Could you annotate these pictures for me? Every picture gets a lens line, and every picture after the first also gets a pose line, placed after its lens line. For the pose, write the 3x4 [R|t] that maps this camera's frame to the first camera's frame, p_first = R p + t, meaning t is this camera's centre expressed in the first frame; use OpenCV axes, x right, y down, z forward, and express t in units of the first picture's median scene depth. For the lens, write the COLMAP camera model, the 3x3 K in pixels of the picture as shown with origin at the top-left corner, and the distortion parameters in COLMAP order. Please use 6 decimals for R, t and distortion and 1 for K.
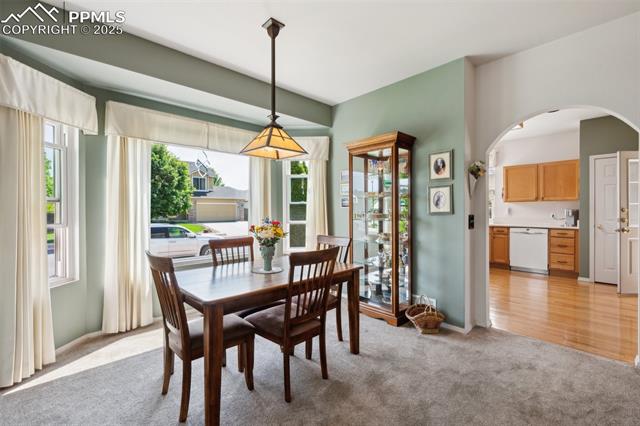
lens RADIAL K [[285.6, 0, 323.6], [0, 285.6, 208.7], [0, 0, 1]] dist [-0.002707, 0.000201]
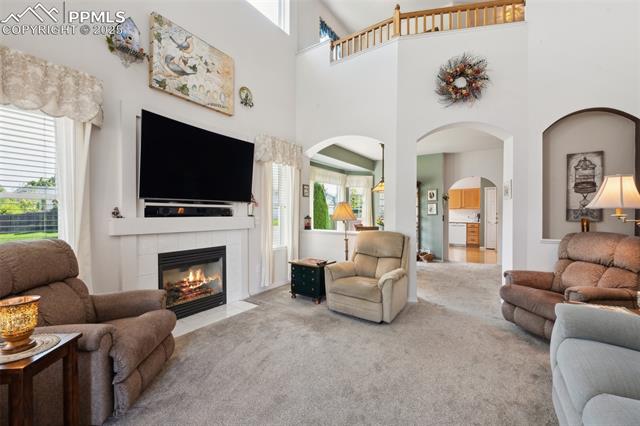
lens RADIAL K [[285.6, 0, 315.2], [0, 285.6, 210.8], [0, 0, 1]] dist [-0.002707, 0.000201]
pose [[0.977707, 0.008515, 0.209800, -1.010318], [-0.007917, 0.999962, -0.003693, 0.001156], [-0.209824, 0.001949, 0.977737, -1.100821]]
